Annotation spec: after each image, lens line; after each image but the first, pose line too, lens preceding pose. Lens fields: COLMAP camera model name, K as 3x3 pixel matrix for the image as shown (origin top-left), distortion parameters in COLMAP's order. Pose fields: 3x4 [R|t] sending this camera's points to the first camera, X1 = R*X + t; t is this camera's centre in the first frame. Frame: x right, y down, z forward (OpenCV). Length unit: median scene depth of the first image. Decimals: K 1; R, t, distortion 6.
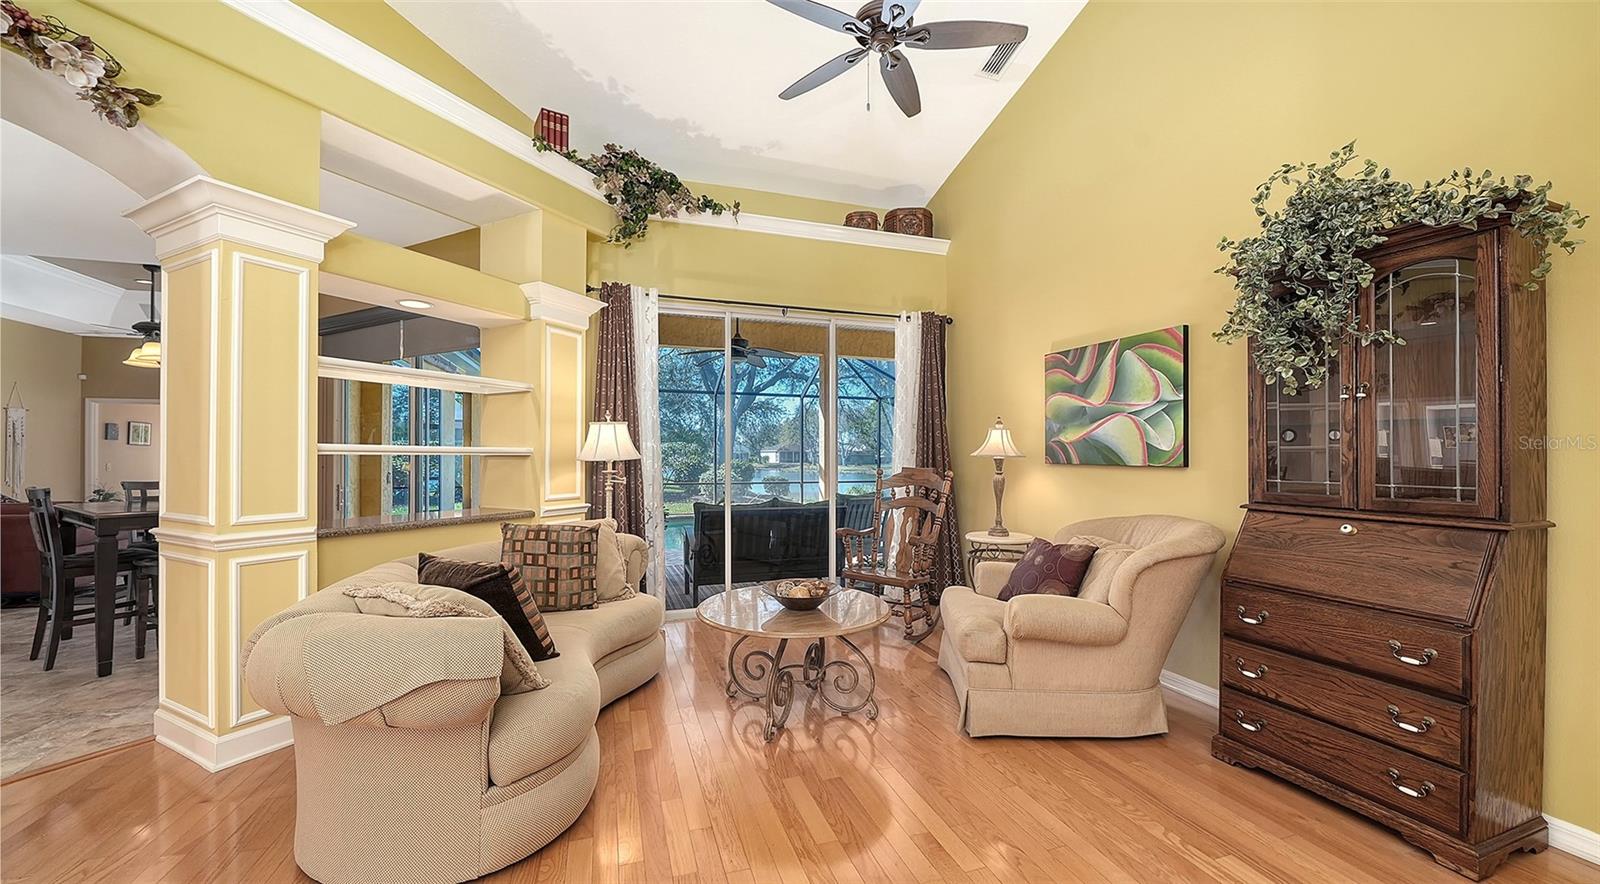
lens RADIAL K [[589.5, 0, 802.6], [0, 589.5, 451.1], [0, 0, 1]] dist [-0.001779, -0.000311]
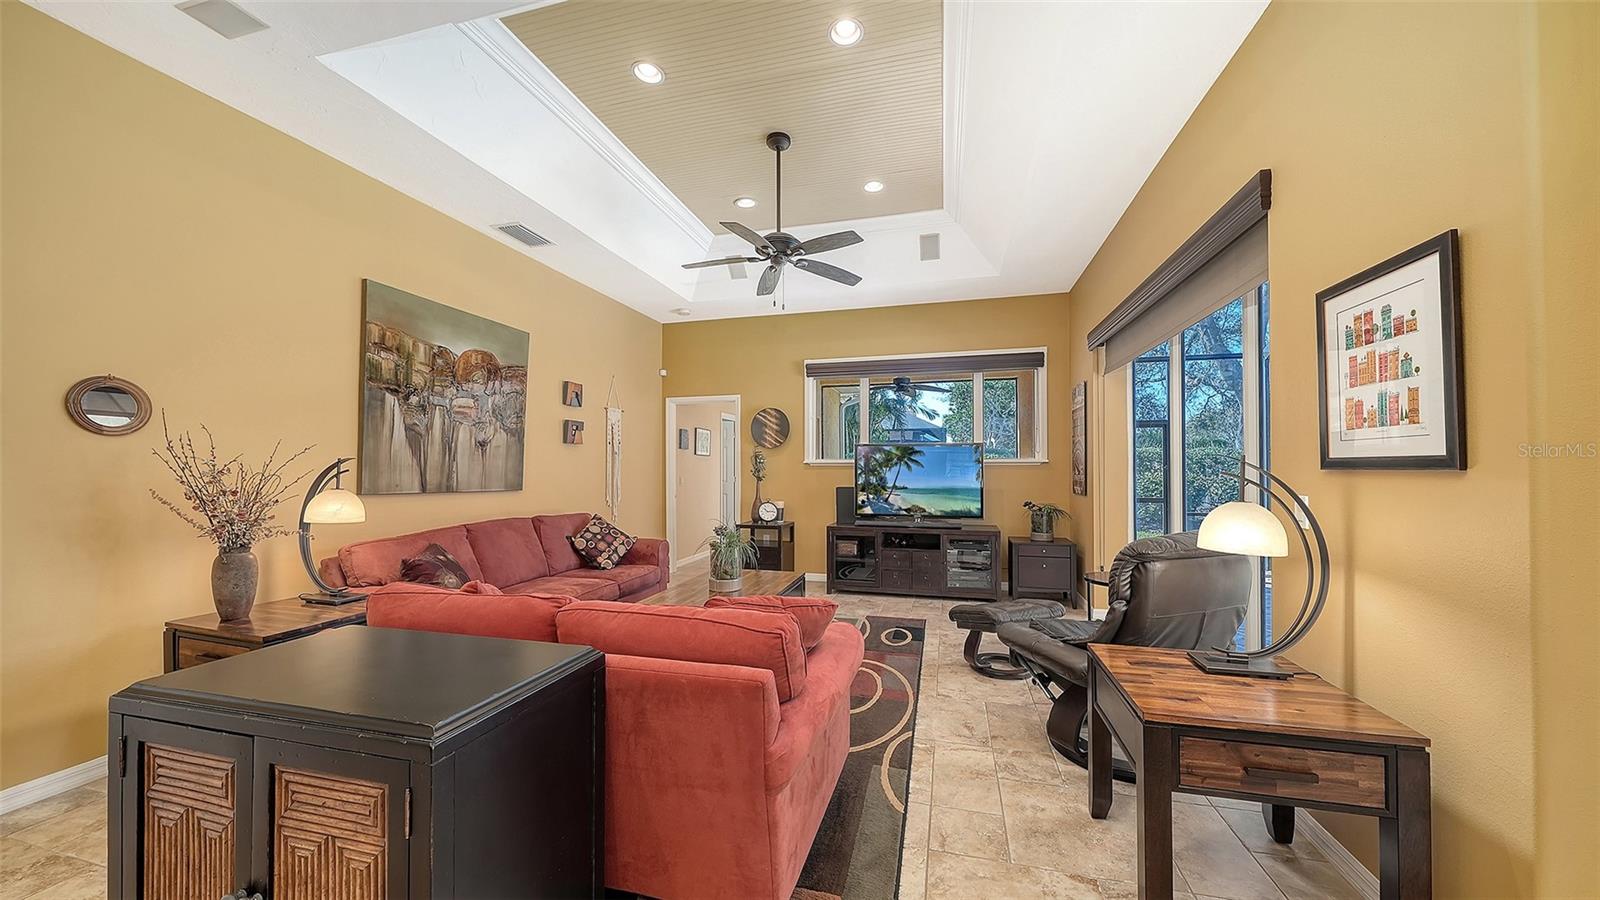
lens RADIAL K [[555.9, 0, 800.9], [0, 555.9, 462.3], [0, 0, 1]] dist [0.000032, -0.002333]
pose [[0.839079, -0.004647, -0.543990, -1.272110], [0.003706, 0.999989, -0.002827, 0.004880], [0.543997, 0.000357, 0.839087, 0.896721]]
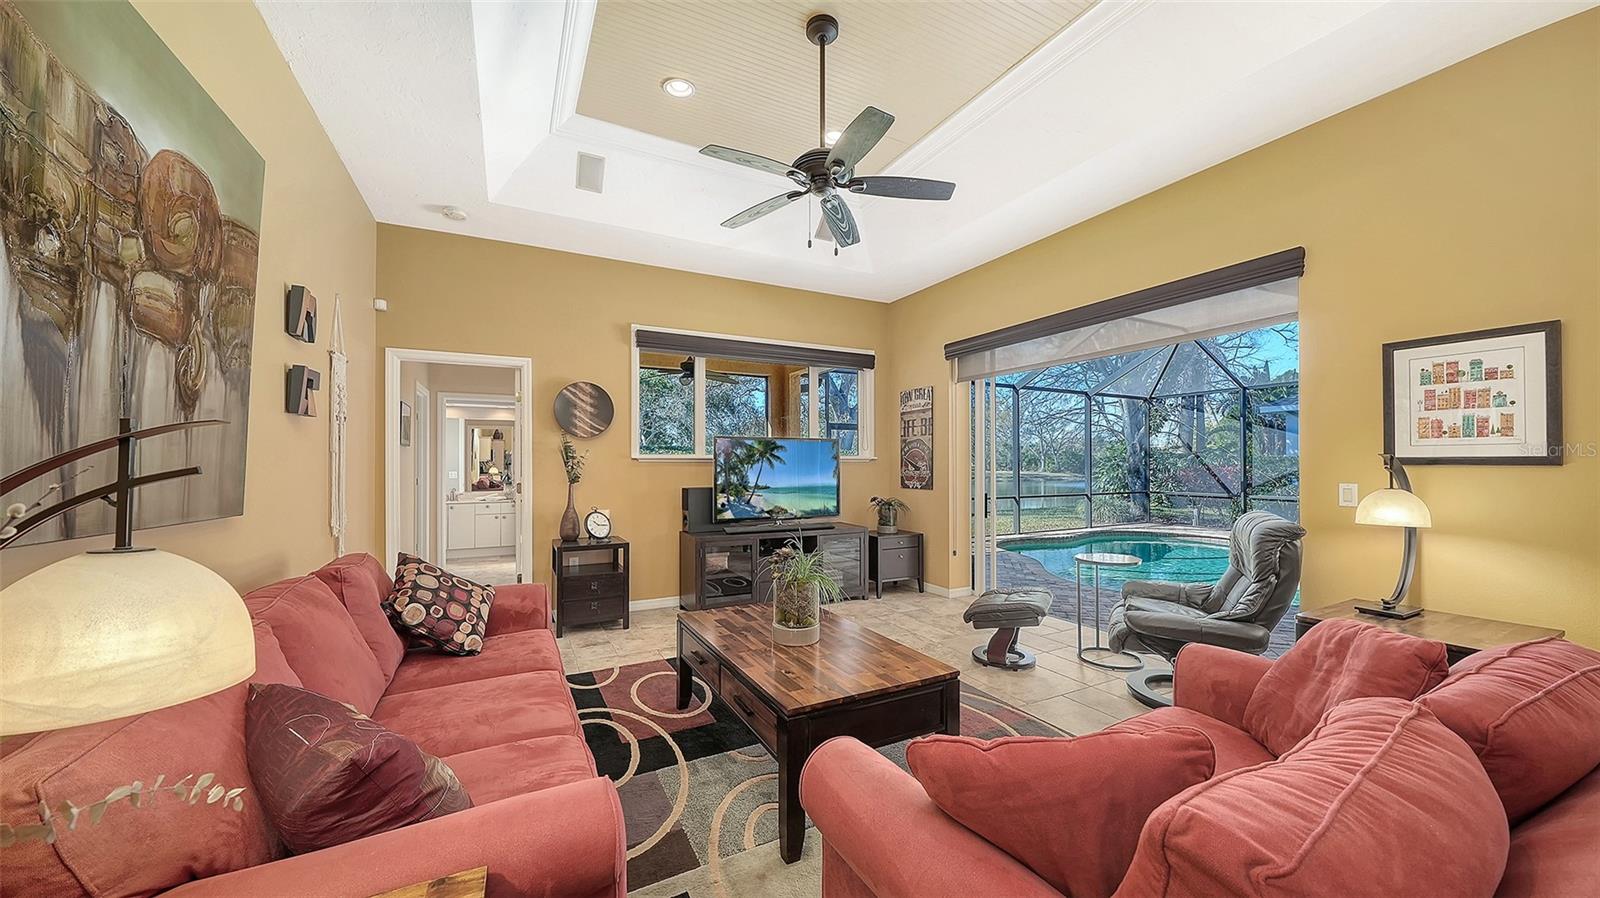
lens RADIAL K [[555.9, 0, 800.9], [0, 555.9, 461.3], [0, 0, 1]] dist [0.000032, -0.002333]
pose [[0.986558, 0.001985, 0.163397, -1.894644], [-0.002067, 0.999998, 0.000329, 0.007221], [-0.163396, -0.000662, 0.986560, 0.965266]]
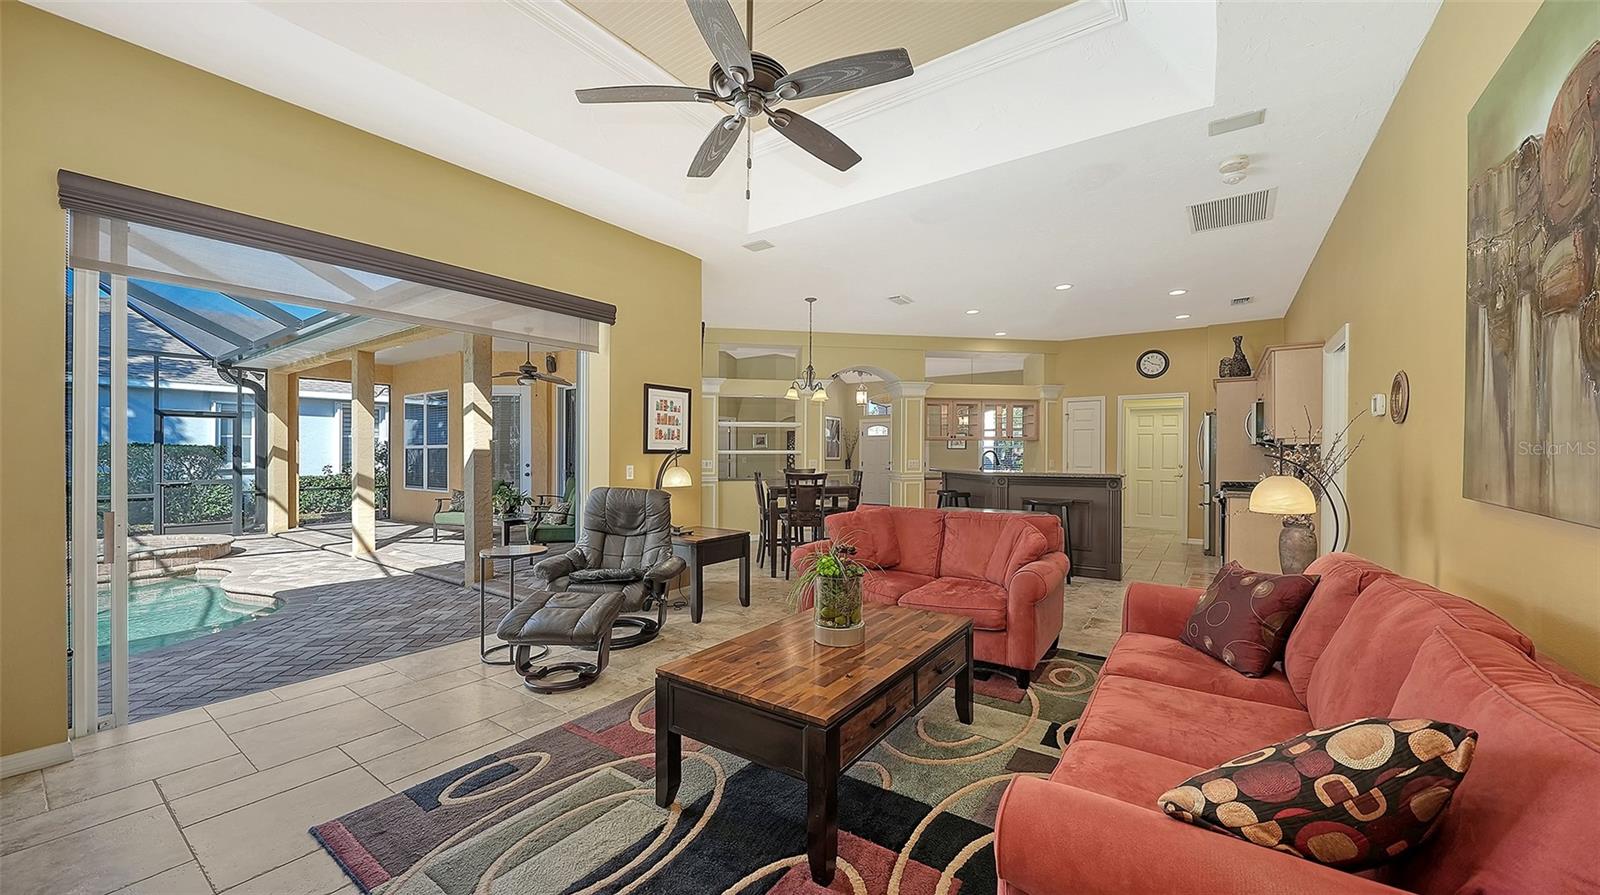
lens RADIAL K [[589.0, 0, 798.9], [0, 589.0, 458.3], [0, 0, 1]] dist [-0.002010, -0.000070]
pose [[-0.591079, -0.003219, 0.806607, -2.228653], [-0.006310, 0.999980, -0.000634, 0.017665], [-0.806589, -0.005465, -0.591087, 1.872793]]
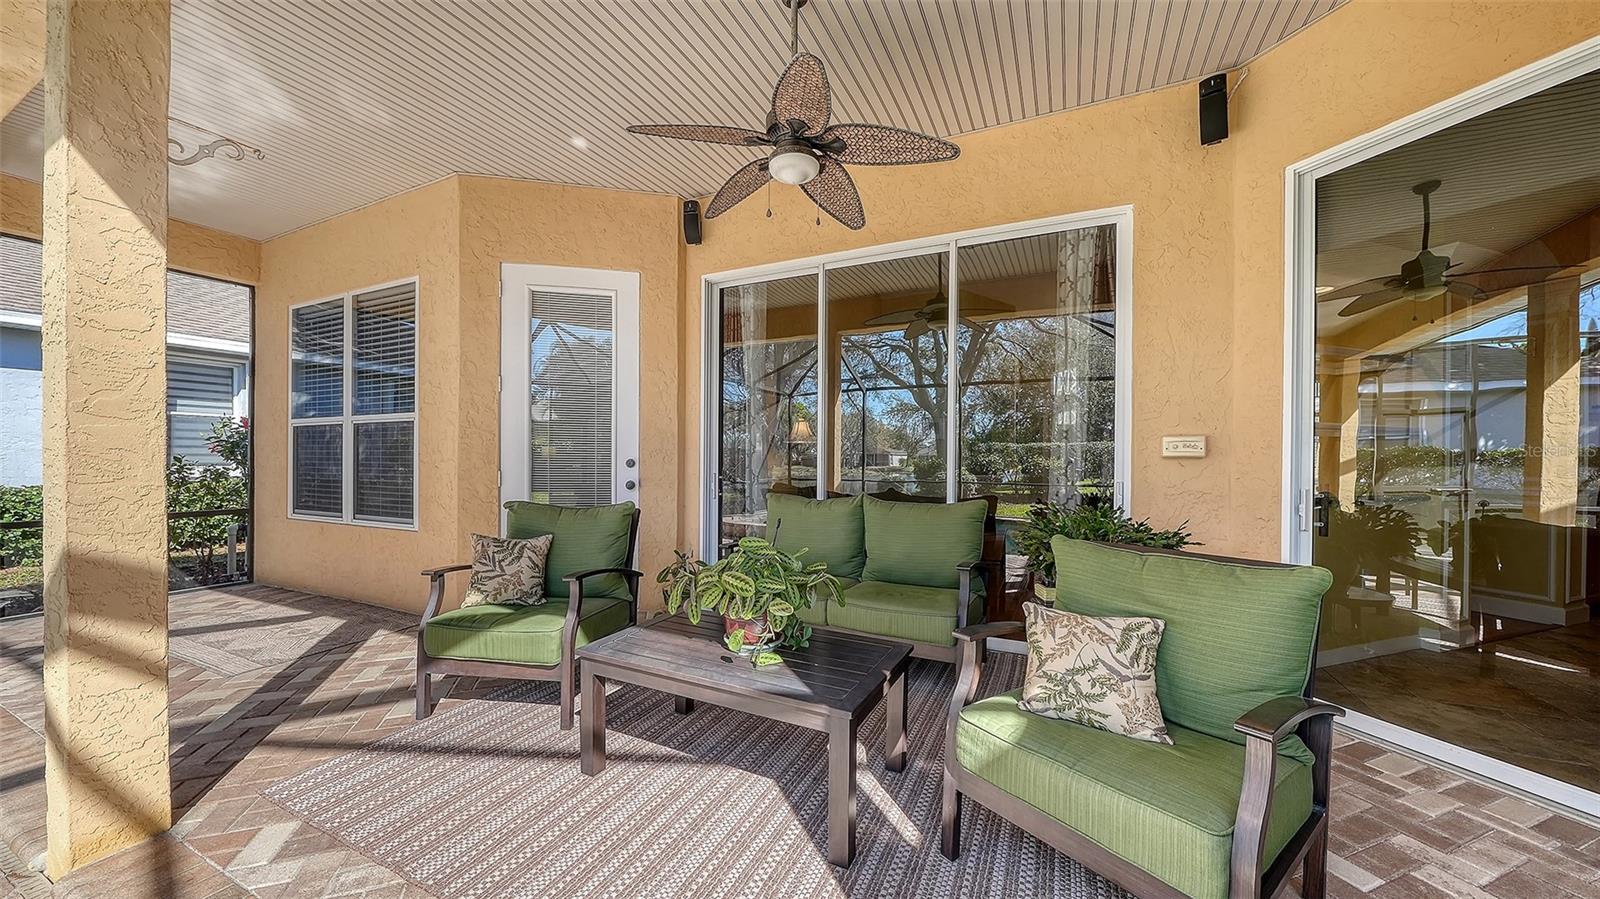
lens RADIAL K [[559.1, 0, 800.0], [0, 559.1, 461.7], [0, 0, 1]] dist [0.000161, -0.001552]
pose [[-0.715869, -0.002775, 0.698229, -0.562527], [-0.007013, 0.999970, -0.003217, 0.048815], [-0.698200, -0.007200, -0.715867, 1.825374]]
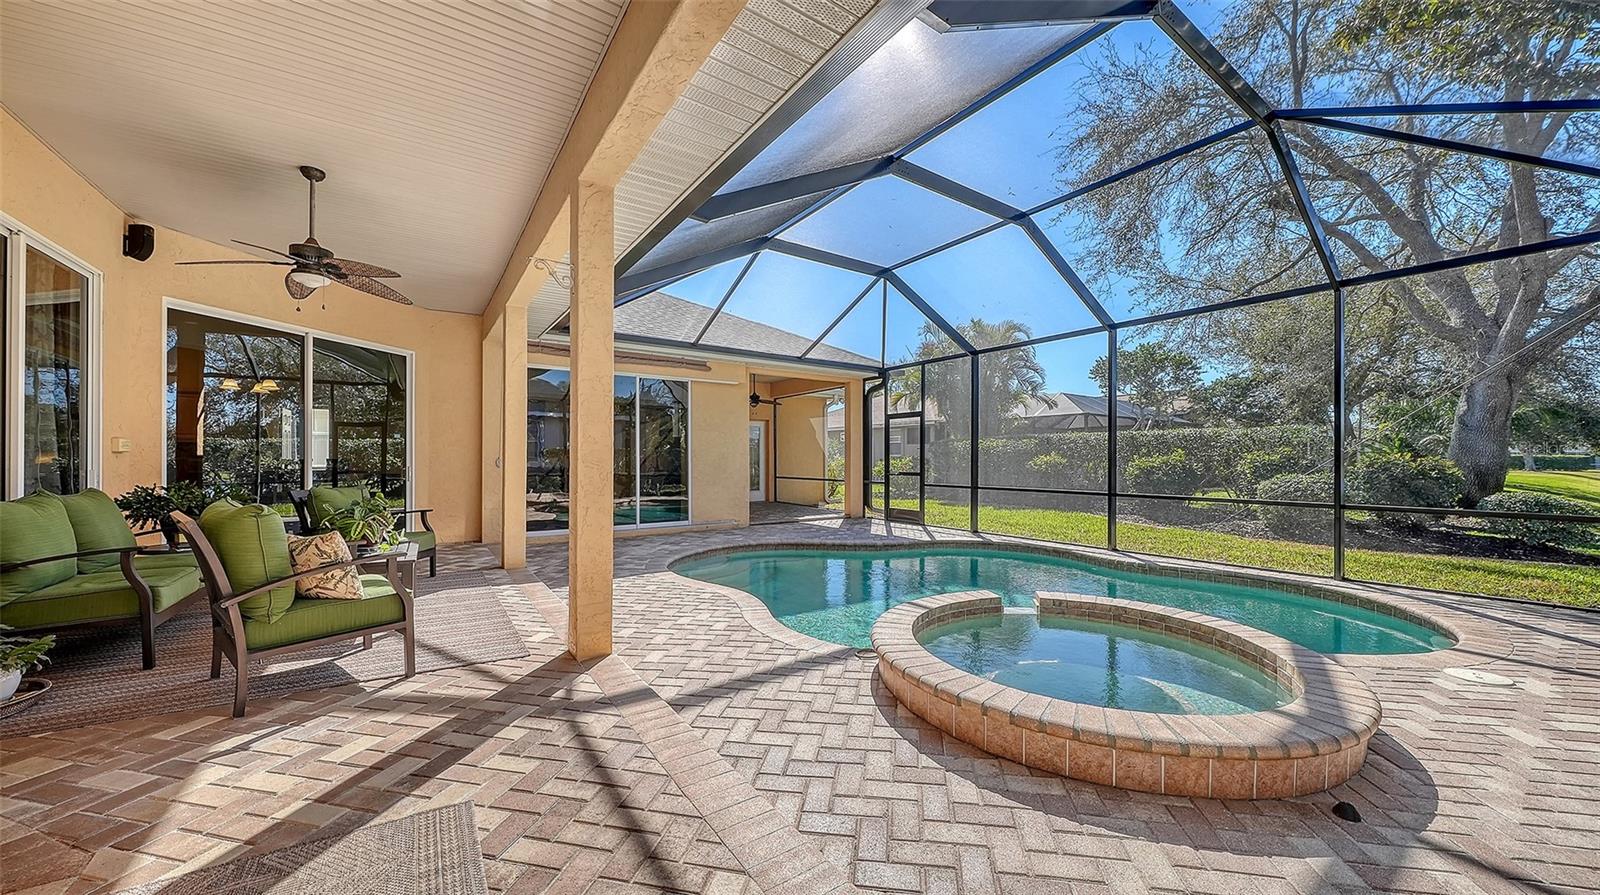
lens RADIAL K [[555.9, 0, 800.9], [0, 555.9, 459.8], [0, 0, 1]] dist [0.000032, -0.002333]
pose [[0.285272, 0.002390, -0.958444, 0.836869], [-0.000059, 0.999997, 0.002476, 0.054051], [0.958447, -0.000649, 0.285271, 1.939403]]
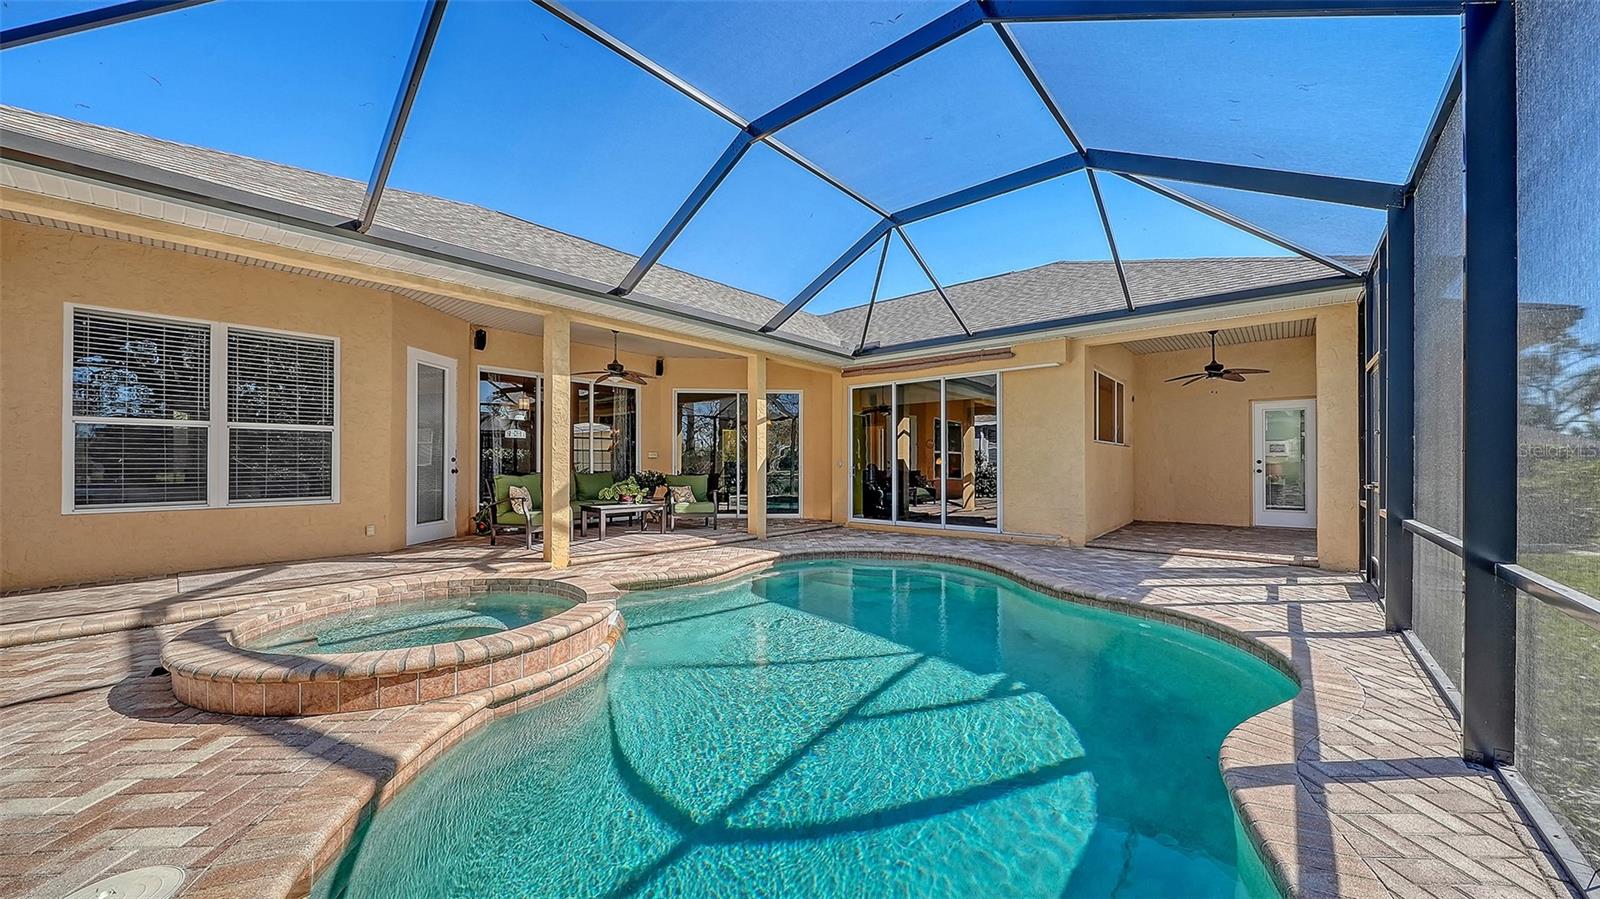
lens RADIAL K [[555.9, 0, 800.9], [0, 555.9, 461.8], [0, 0, 1]] dist [0.000032, -0.002333]
pose [[-0.858788, -0.003622, -0.512319, 0.219025], [-0.002093, 0.999991, -0.003562, 0.061420], [0.512327, -0.001987, -0.858788, 3.370699]]
